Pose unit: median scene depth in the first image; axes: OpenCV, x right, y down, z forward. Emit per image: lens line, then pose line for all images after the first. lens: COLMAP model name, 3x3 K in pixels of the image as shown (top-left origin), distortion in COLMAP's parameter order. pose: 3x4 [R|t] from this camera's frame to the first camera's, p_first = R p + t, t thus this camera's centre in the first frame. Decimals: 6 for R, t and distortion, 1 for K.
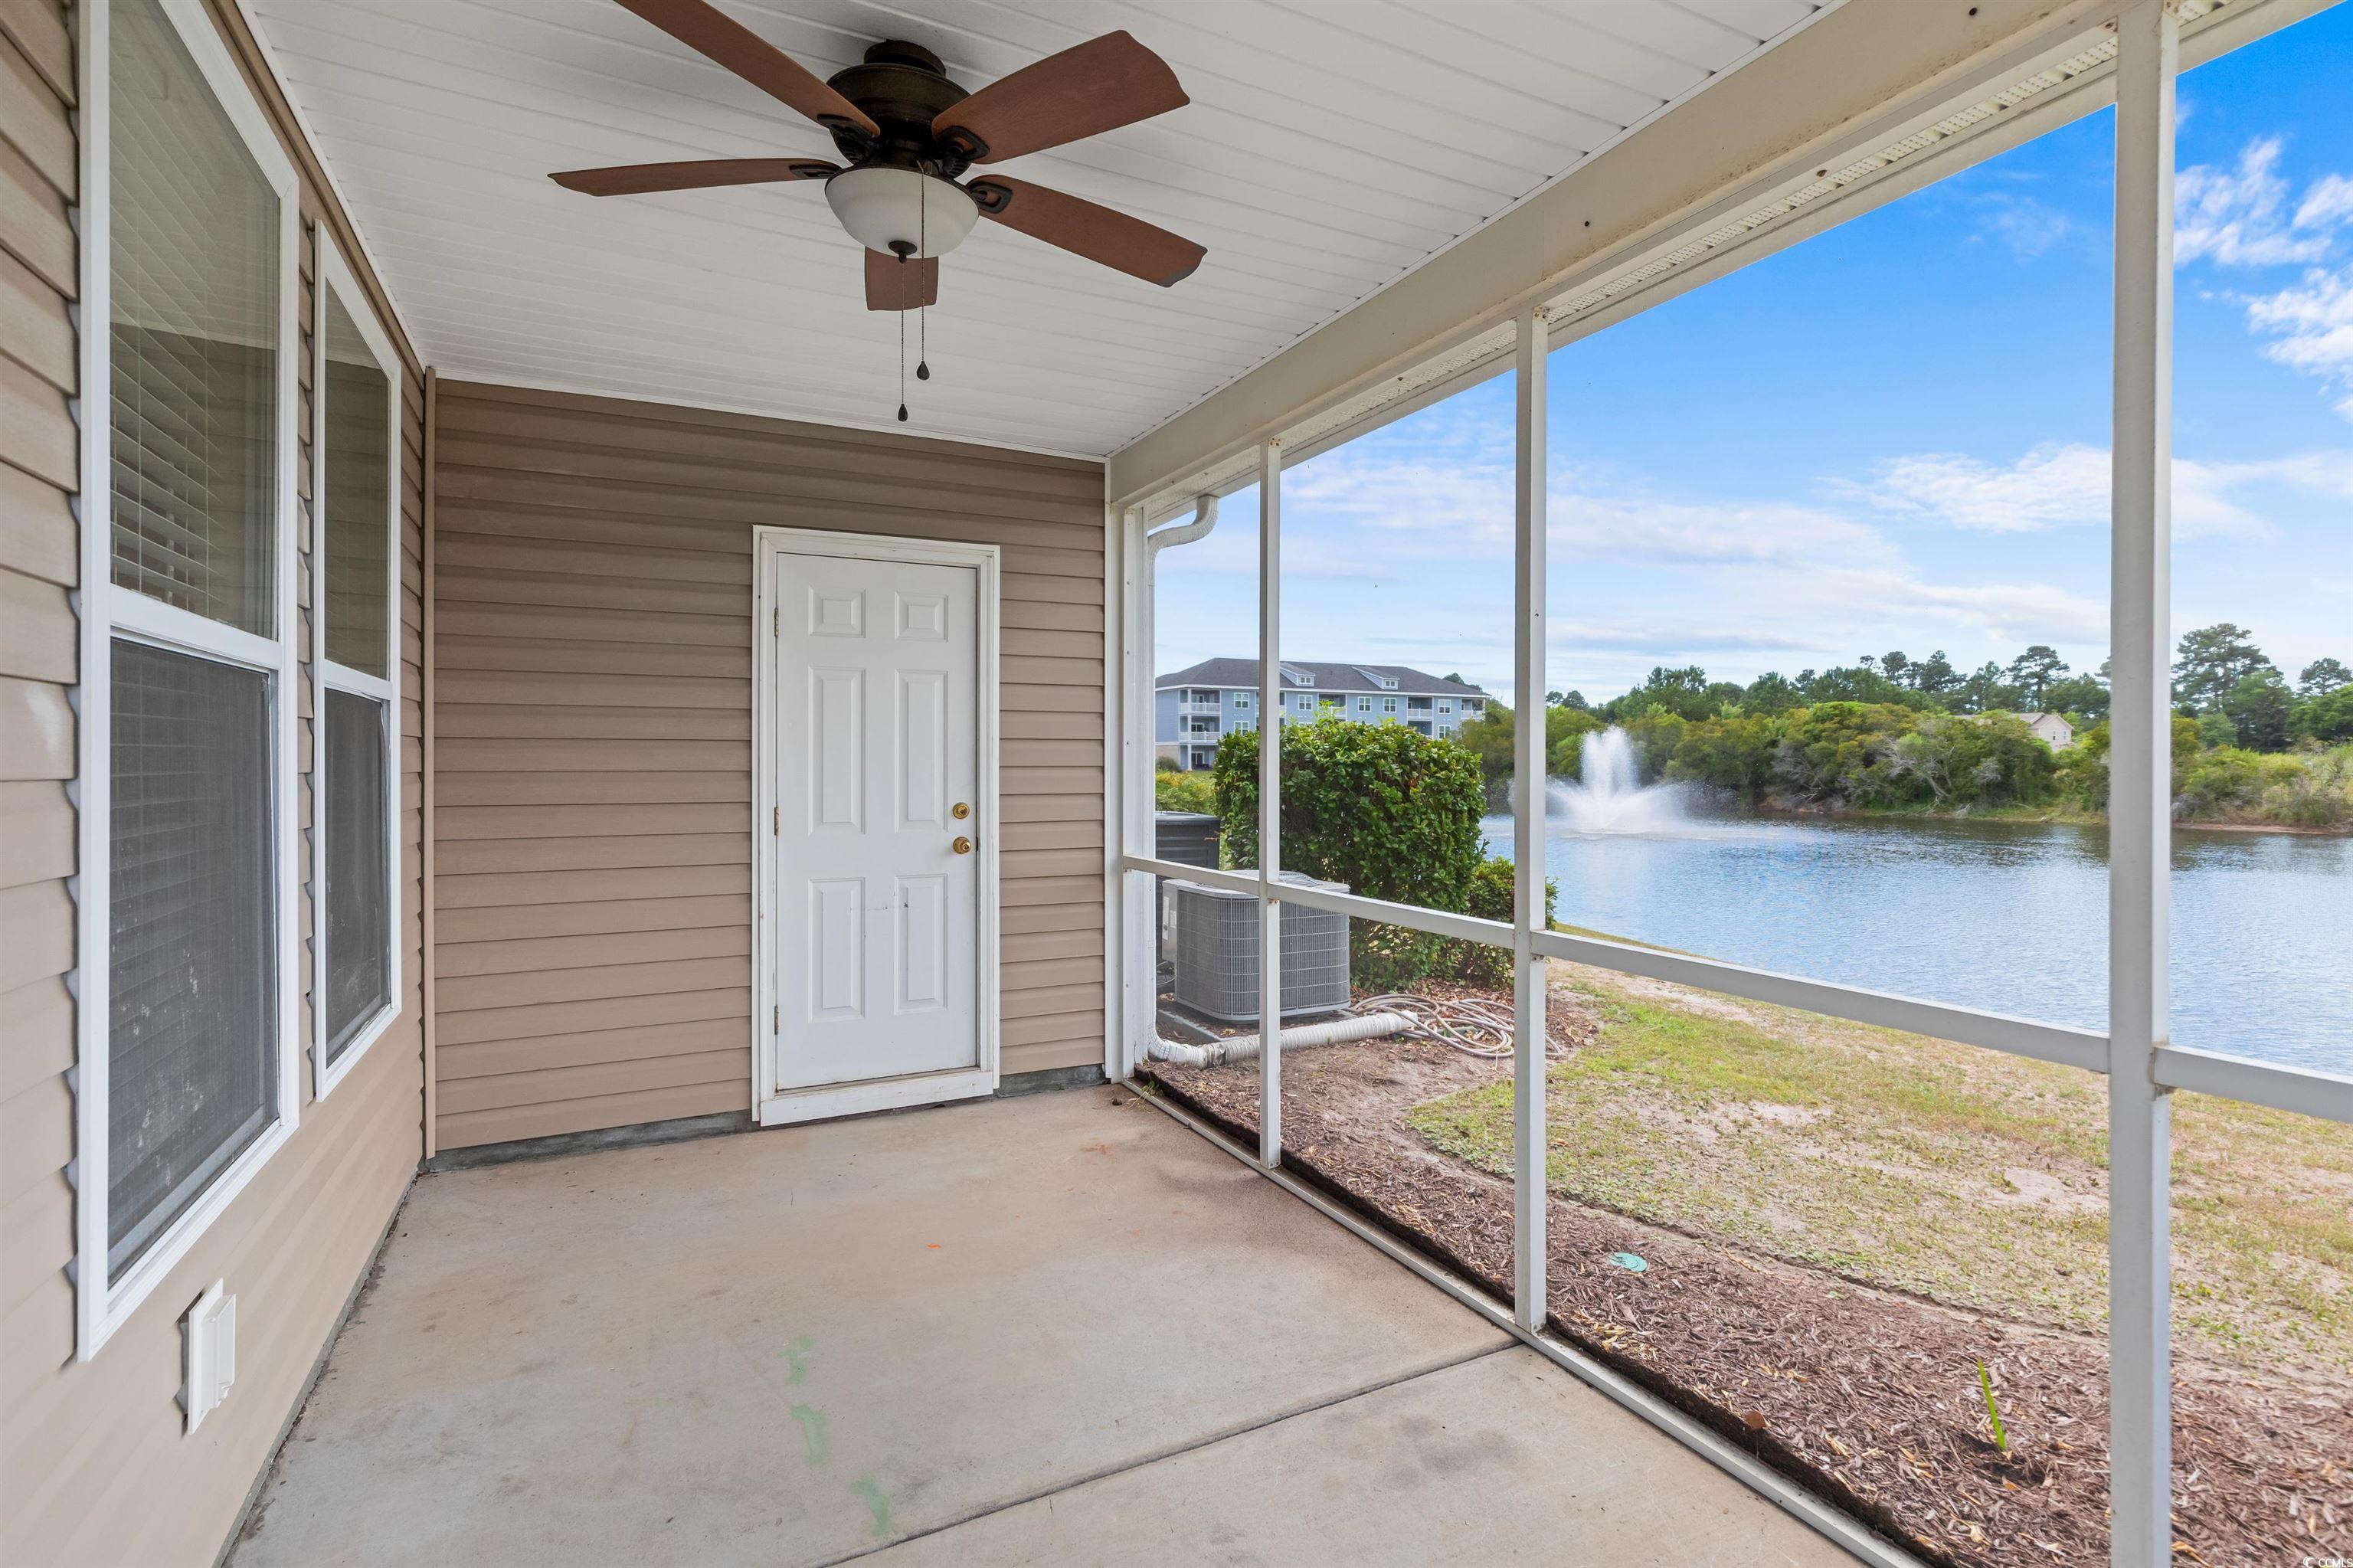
lens RADIAL K [[1094.9, 0, 1183.9], [0, 1094.9, 767.5], [0, 0, 1]] dist [0.002700, -0.000191]
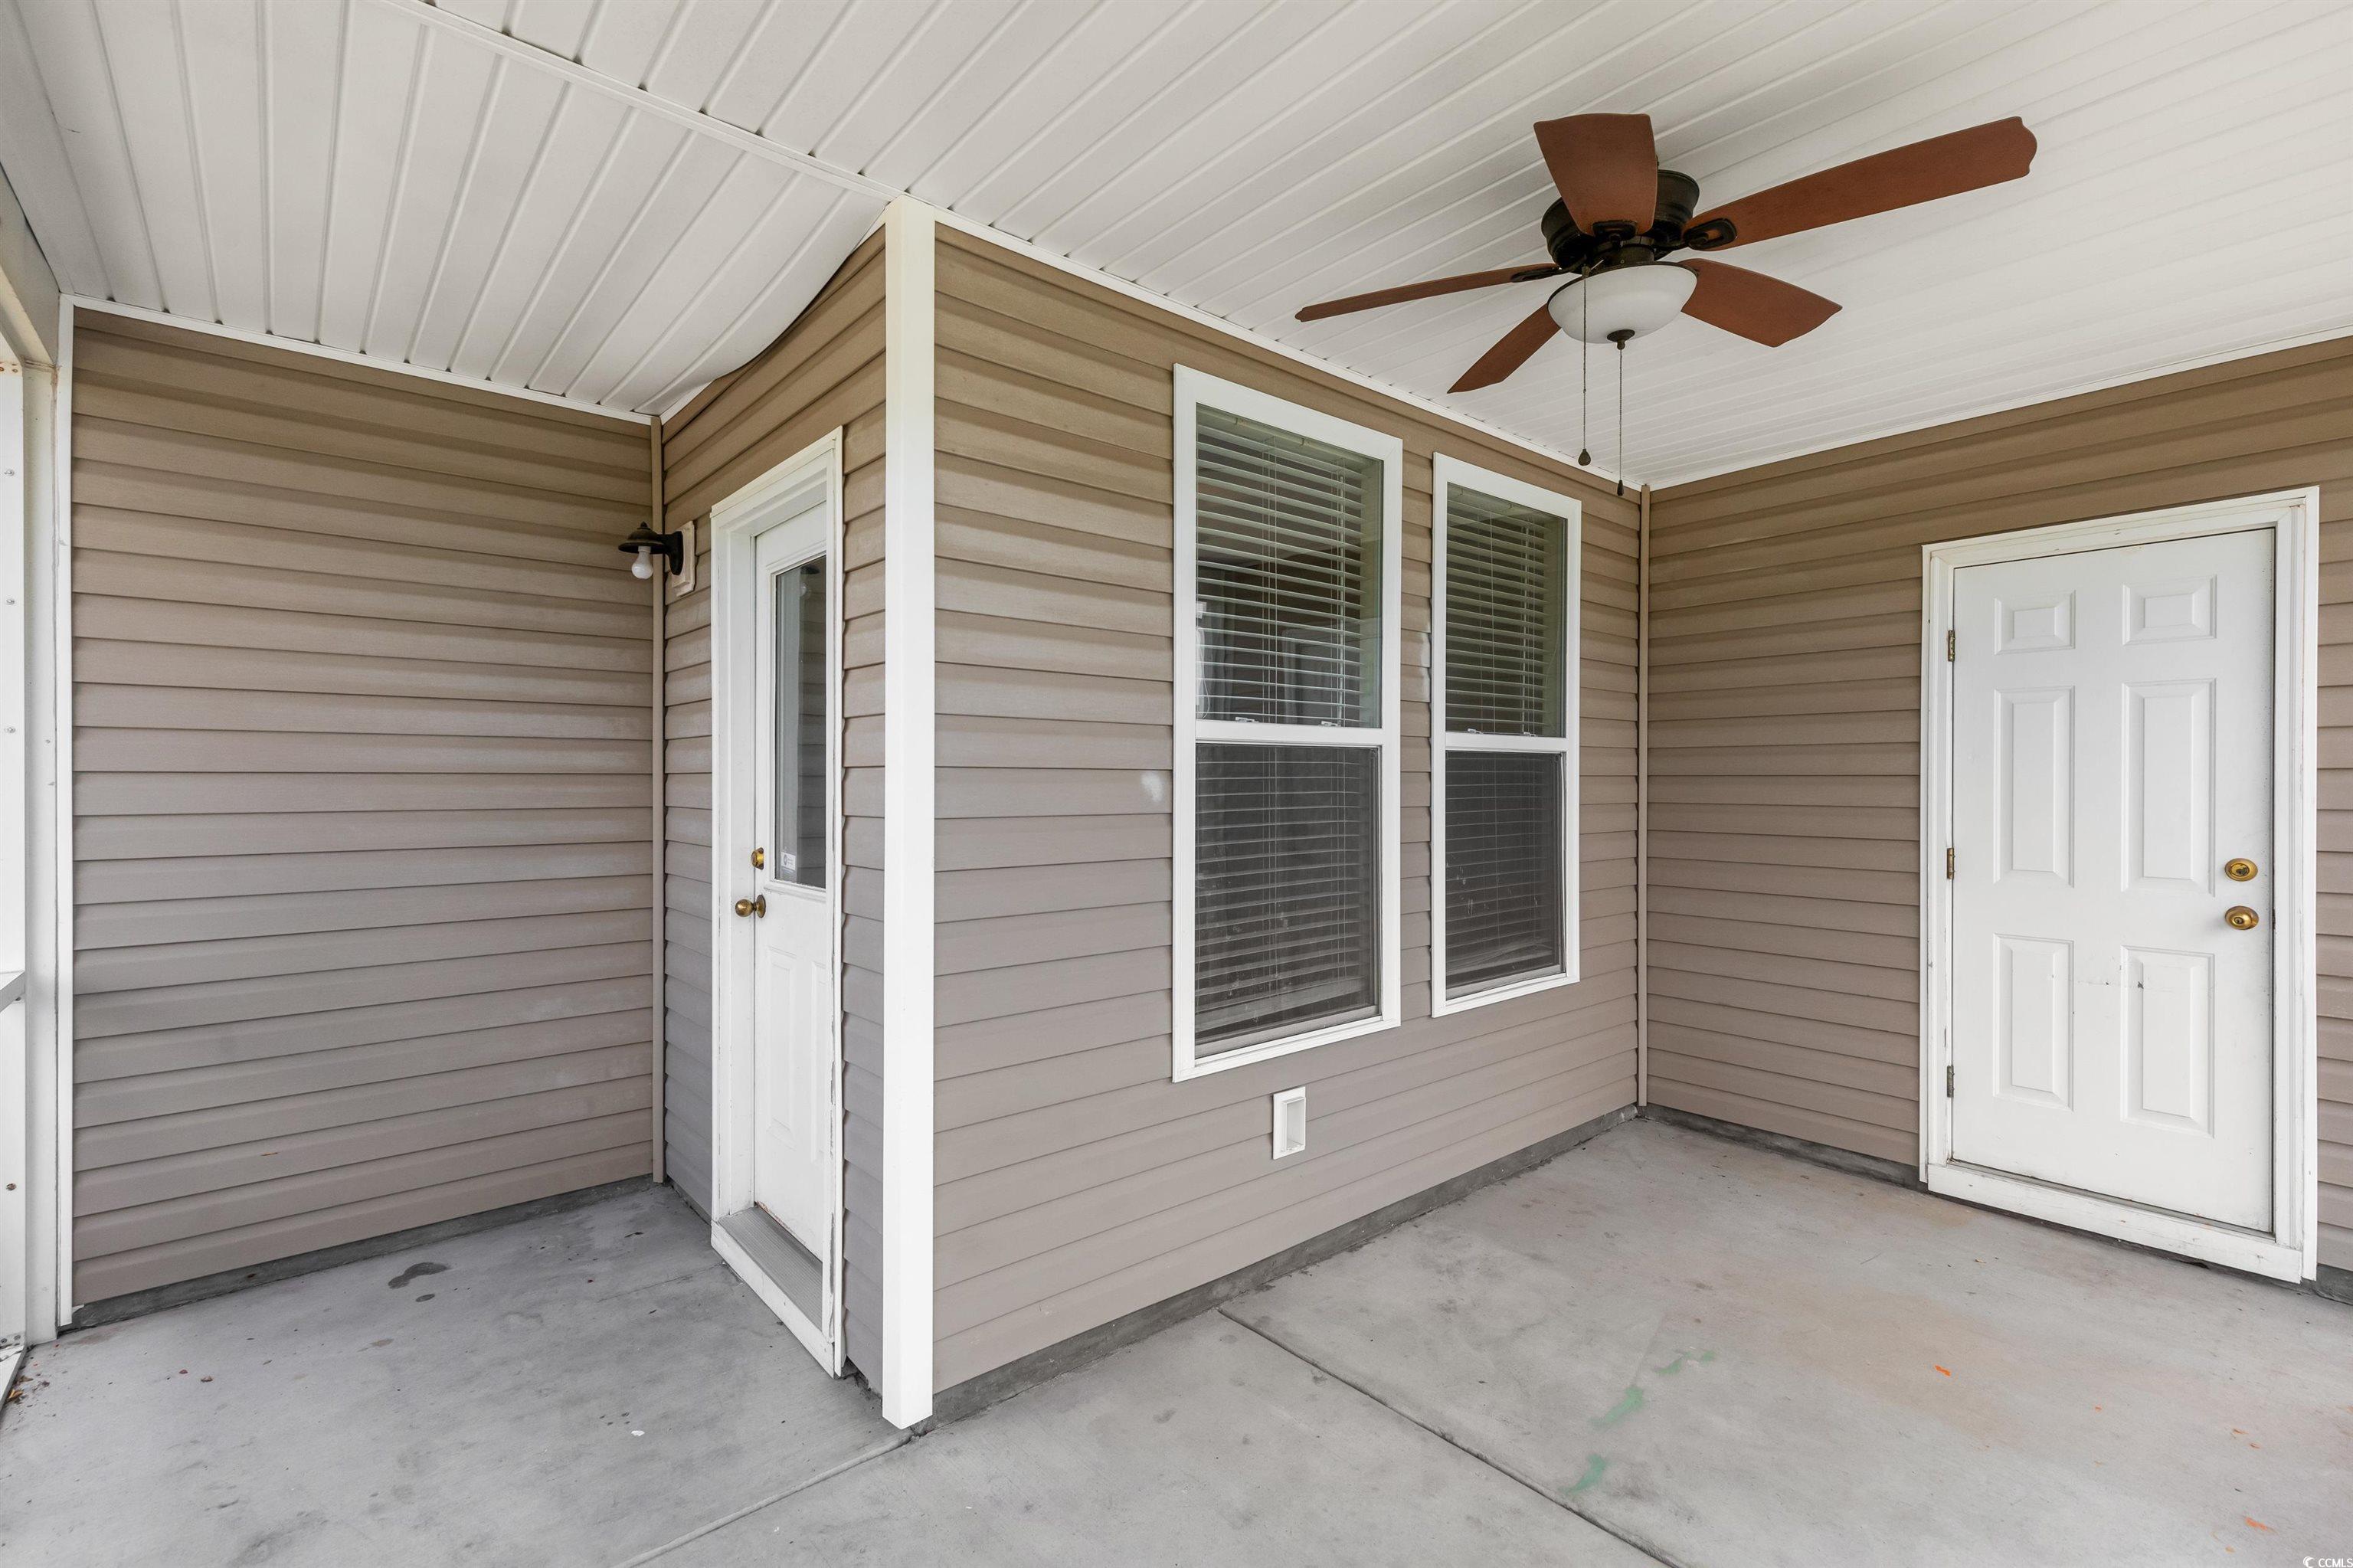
lens RADIAL K [[1047.5, 0, 1176.5], [0, 1047.5, 784.0], [0, 0, 1]] dist [0.000429, 0.000062]
pose [[0.231343, 0.005685, -0.972856, 0.331798], [-0.004552, 0.999978, 0.004761, -0.018573], [0.972862, 0.003327, 0.231363, 0.172581]]
